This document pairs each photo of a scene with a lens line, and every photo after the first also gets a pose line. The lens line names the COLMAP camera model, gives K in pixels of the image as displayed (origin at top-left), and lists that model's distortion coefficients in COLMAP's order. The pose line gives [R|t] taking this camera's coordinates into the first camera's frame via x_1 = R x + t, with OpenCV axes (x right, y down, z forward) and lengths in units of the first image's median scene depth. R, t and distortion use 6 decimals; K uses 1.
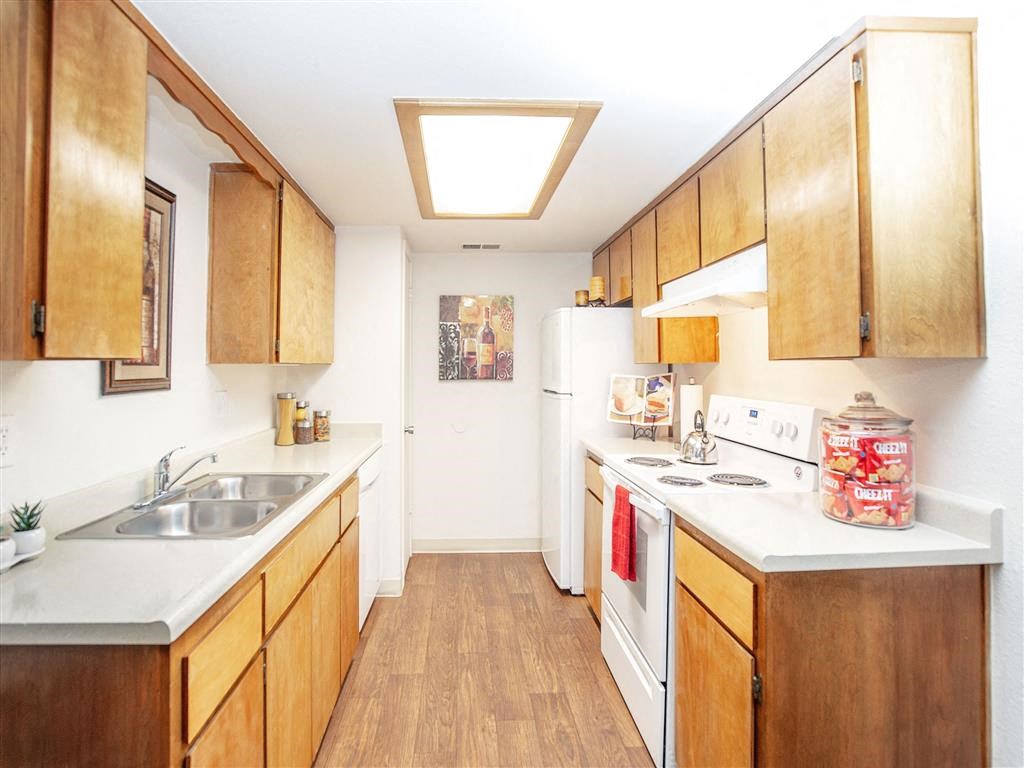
lens RADIAL K [[1405.7, 0, 512.0], [0, 1405.7, 384.0], [0, 0, 1]] dist [-0.036035, -0.026440]
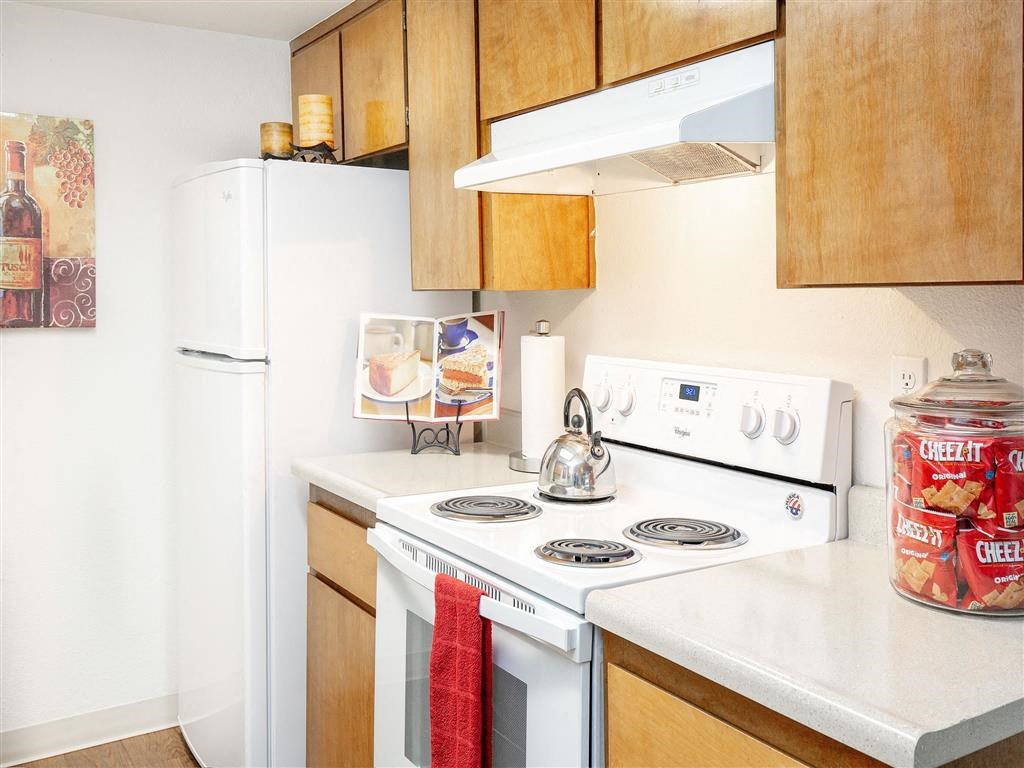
lens RADIAL K [[950.2, 0, 511.7], [0, 950.2, 330.7], [0, 0, 1]] dist [0.027957, 0.001518]
pose [[0.763269, -0.023498, 0.645653, -0.093027], [0.000647, 0.999366, 0.035606, -0.012707], [-0.646080, -0.026759, 0.762801, 0.760708]]
